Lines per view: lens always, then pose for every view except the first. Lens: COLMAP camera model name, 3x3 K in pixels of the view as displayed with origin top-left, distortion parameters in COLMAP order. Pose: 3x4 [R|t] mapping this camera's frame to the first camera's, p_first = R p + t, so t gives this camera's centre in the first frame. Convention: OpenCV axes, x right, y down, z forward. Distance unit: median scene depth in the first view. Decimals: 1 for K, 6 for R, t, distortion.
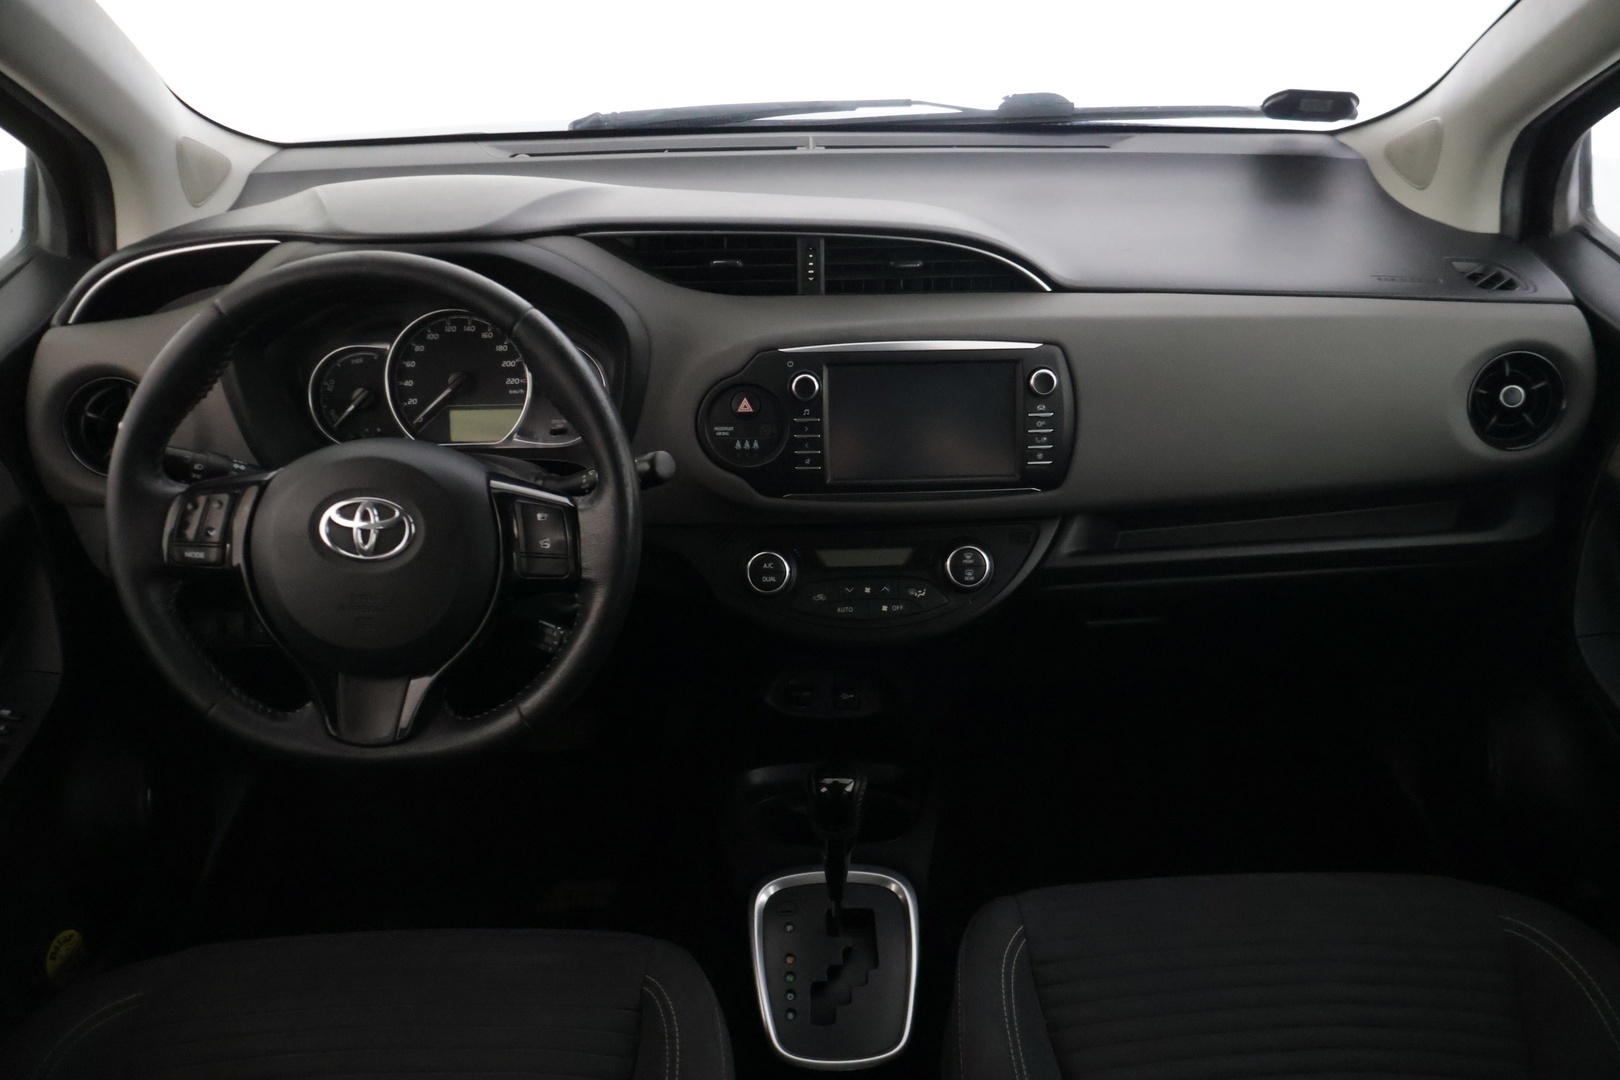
lens RADIAL K [[1355.8, 0, 809.6], [0, 1355.8, 527.6], [0, 0, 1]] dist [-0.007072, -0.004433]
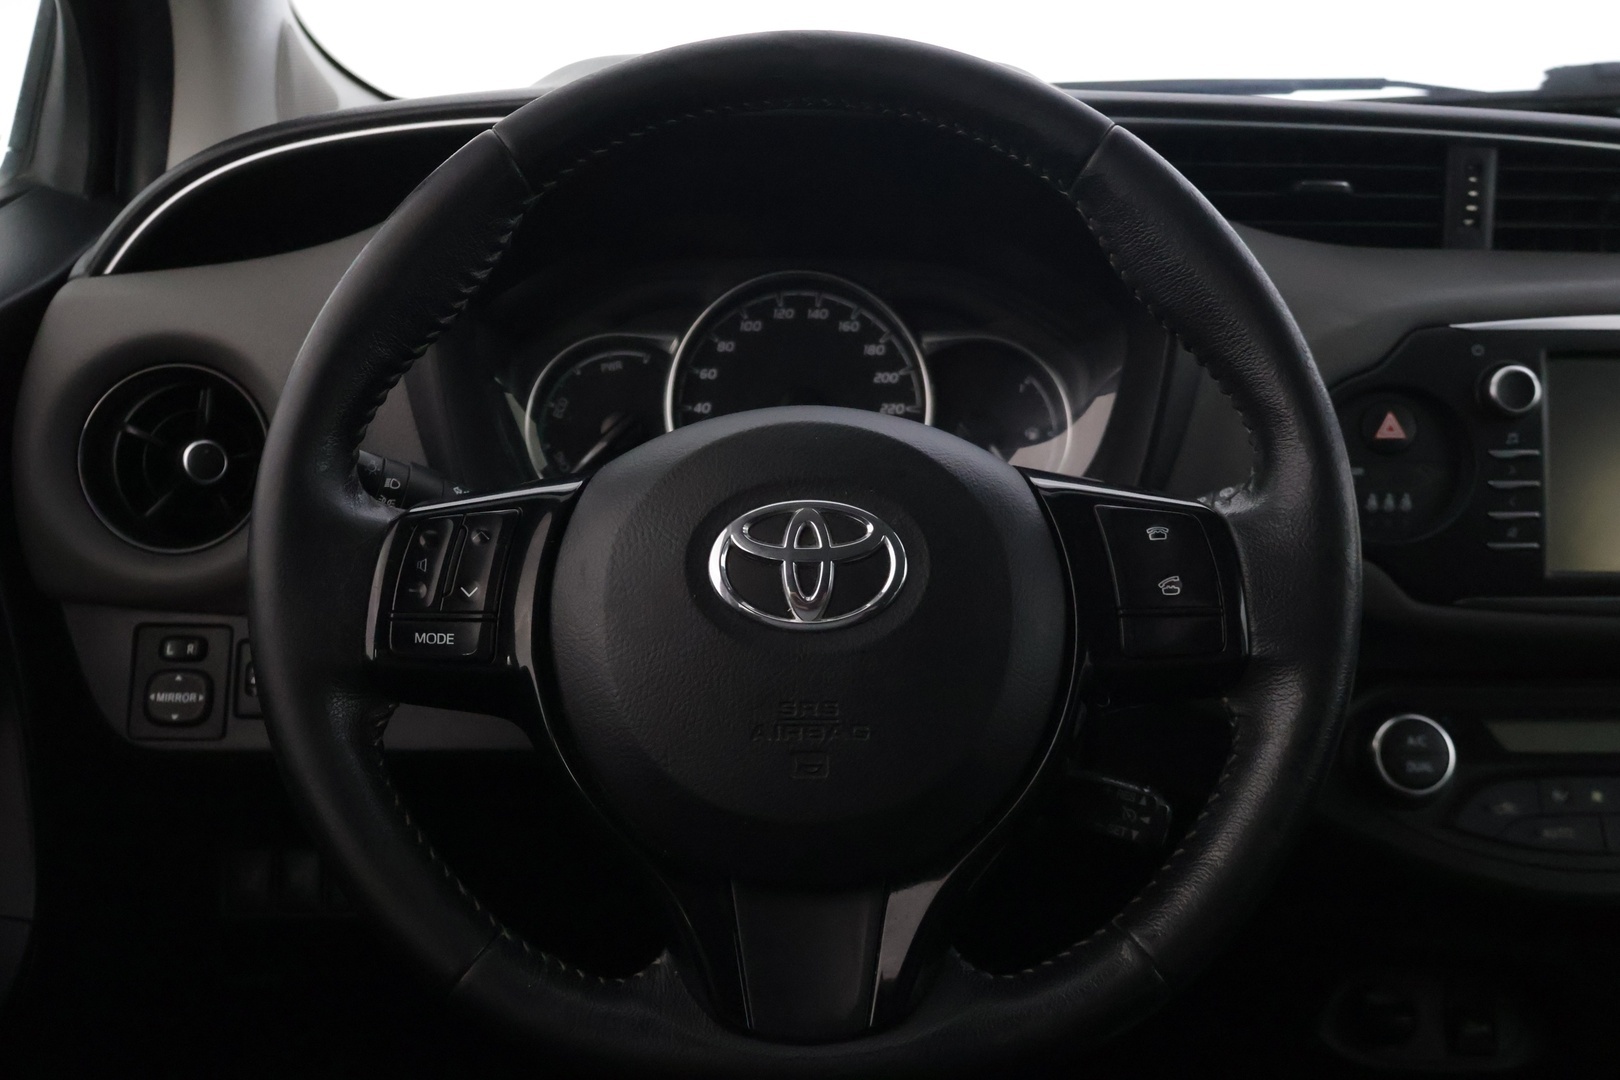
lens RADIAL K [[1840.8, 0, 801.8], [0, 1840.8, 525.0], [0, 0, 1]] dist [-0.000401, 0.000000]
pose [[0.999710, 0.023246, 0.006301, -0.271530], [-0.021364, 0.976687, -0.213601, 0.102679], [-0.011119, 0.213404, 0.976901, 0.294809]]
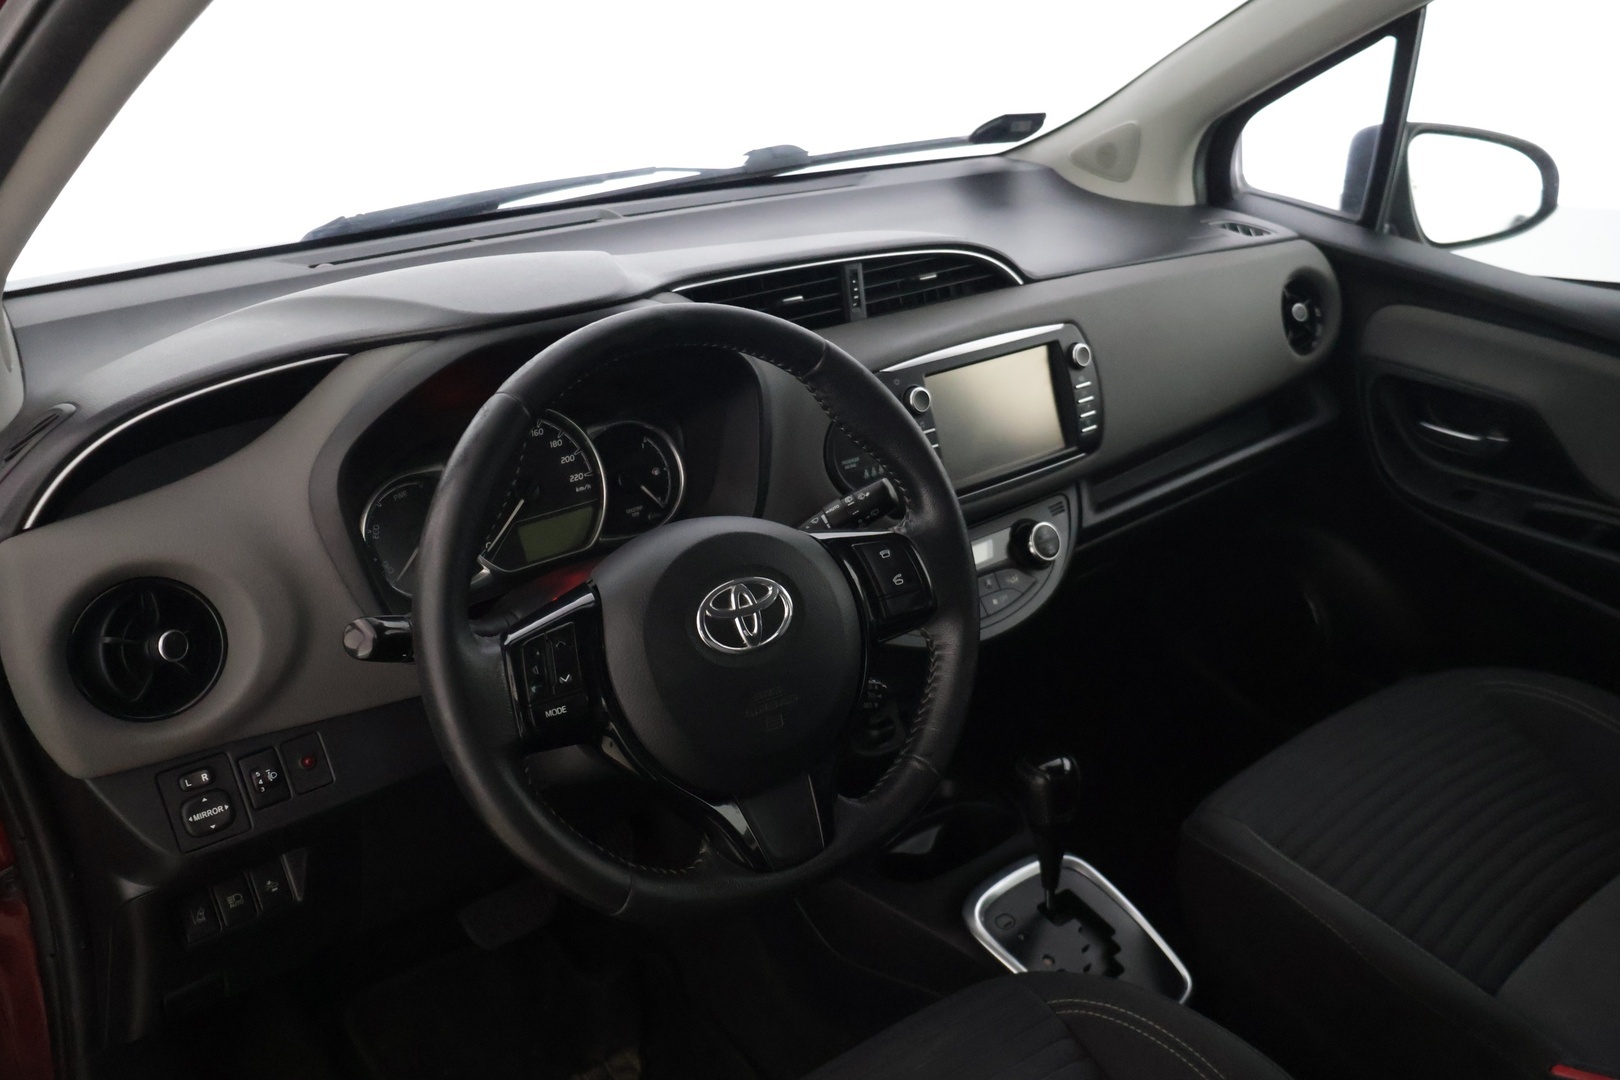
lens RADIAL K [[1355.8, 0, 815.2], [0, 1355.8, 533.7], [0, 0, 1]] dist [-0.007072, -0.004433]
pose [[0.804085, -0.242465, 0.542824, -0.606347], [0.291289, 0.956626, -0.004188, -0.025594], [-0.518264, 0.161486, 0.839836, 0.198856]]
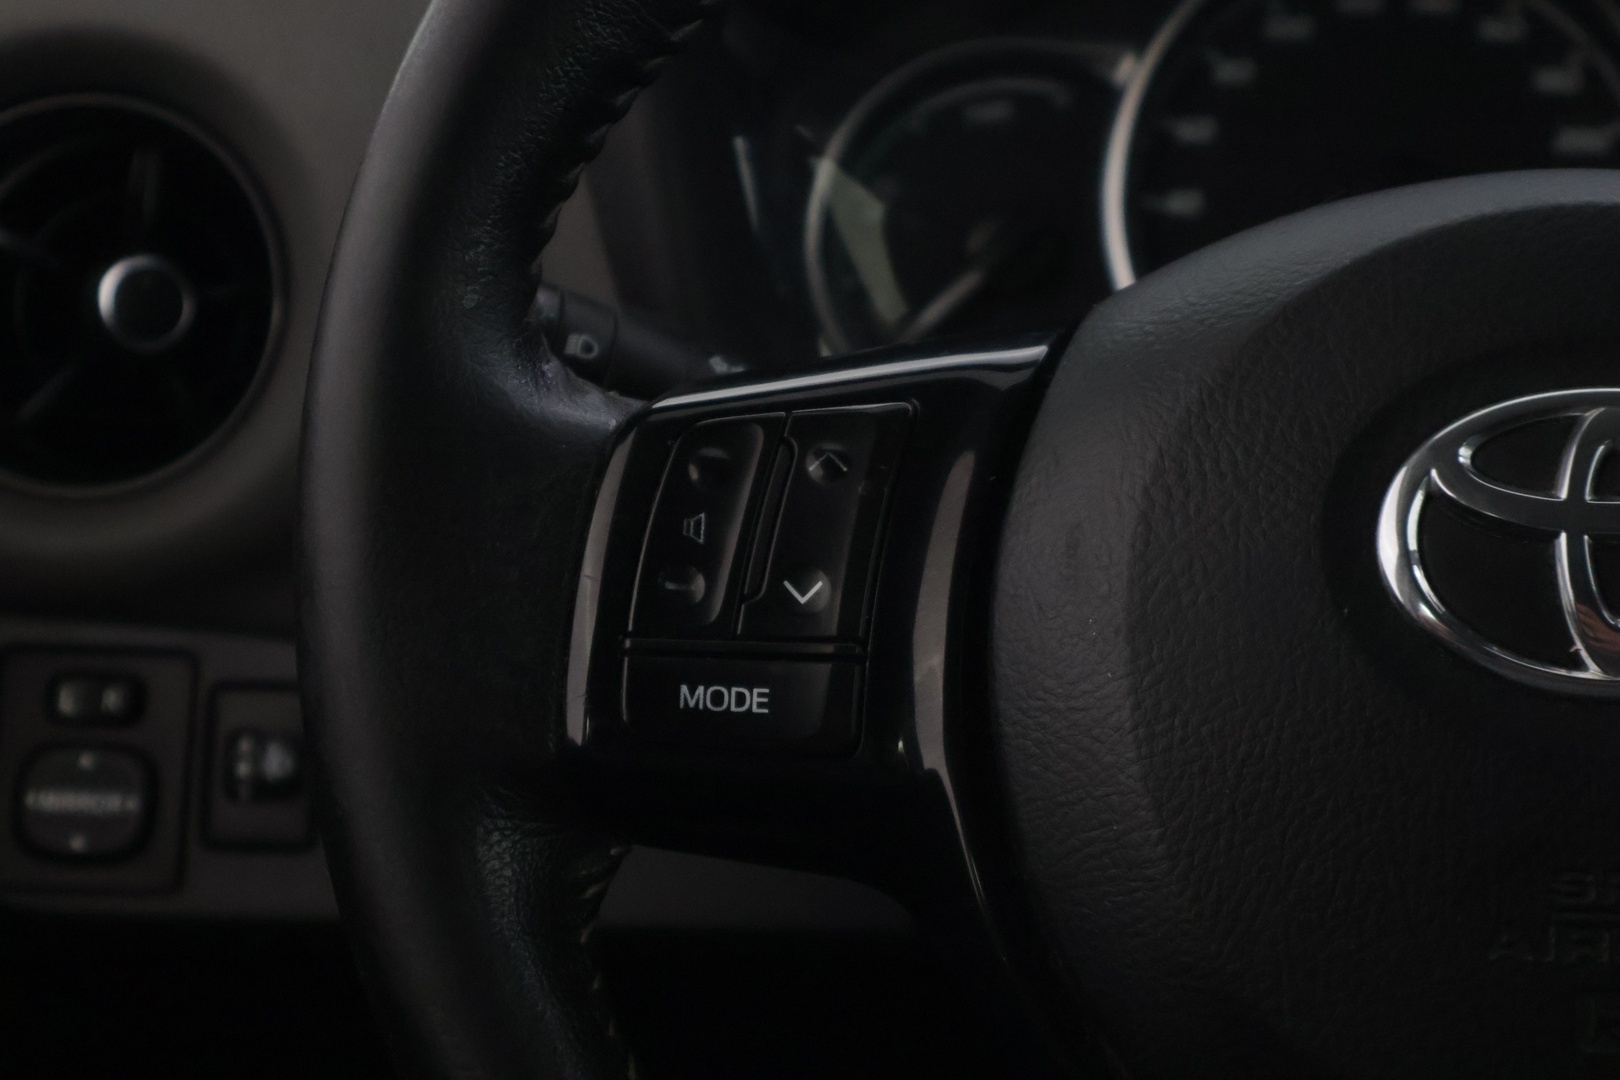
lens RADIAL K [[3267.9, 0, 811.1], [0, 3267.9, 540.5], [0, 0, 1]] dist [0.036764, 0.000000]
pose [[0.996892, 0.039094, -0.068401, -0.336067], [-0.051501, 0.980383, -0.190256, 0.080796], [0.059621, 0.193187, 0.979349, 0.421515]]
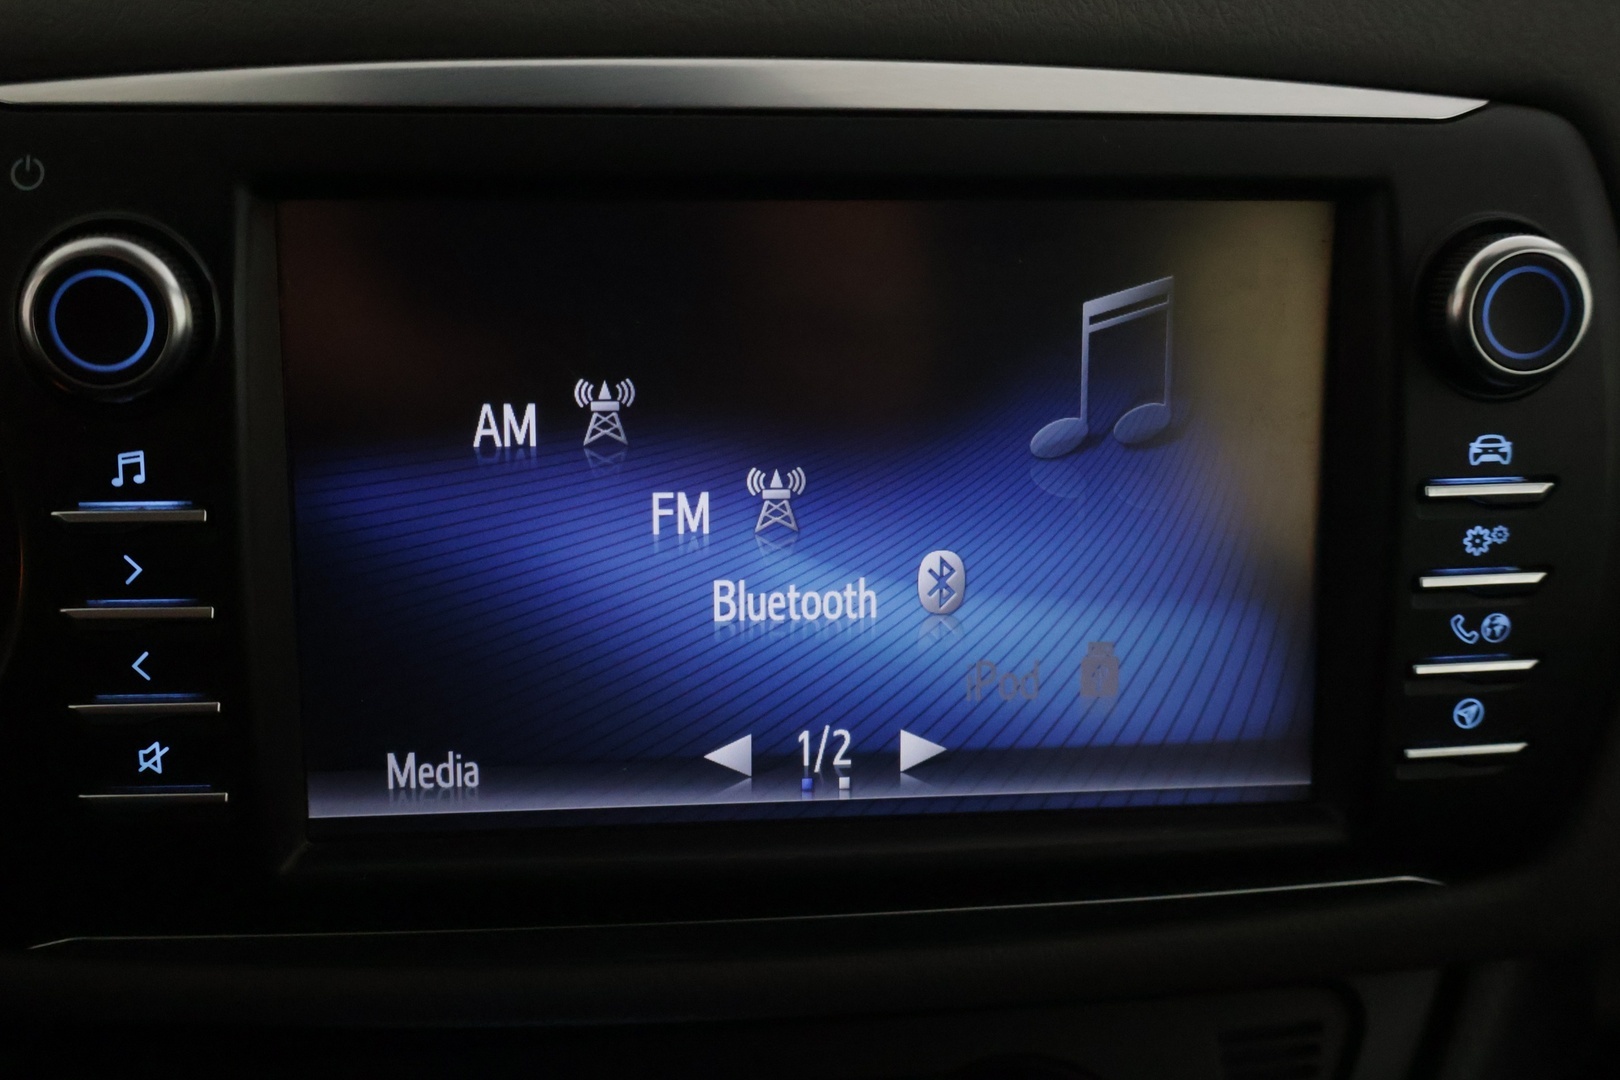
lens RADIAL K [[1759.9, 0, 806.1], [0, 1759.9, 537.4], [0, 0, 1]] dist [0.012084, 0.000000]
pose [[0.995266, 0.001663, 0.097177, 0.056258], [0.000703, 0.999704, -0.024302, -0.068616], [-0.097189, 0.024255, 0.994970, 0.746029]]
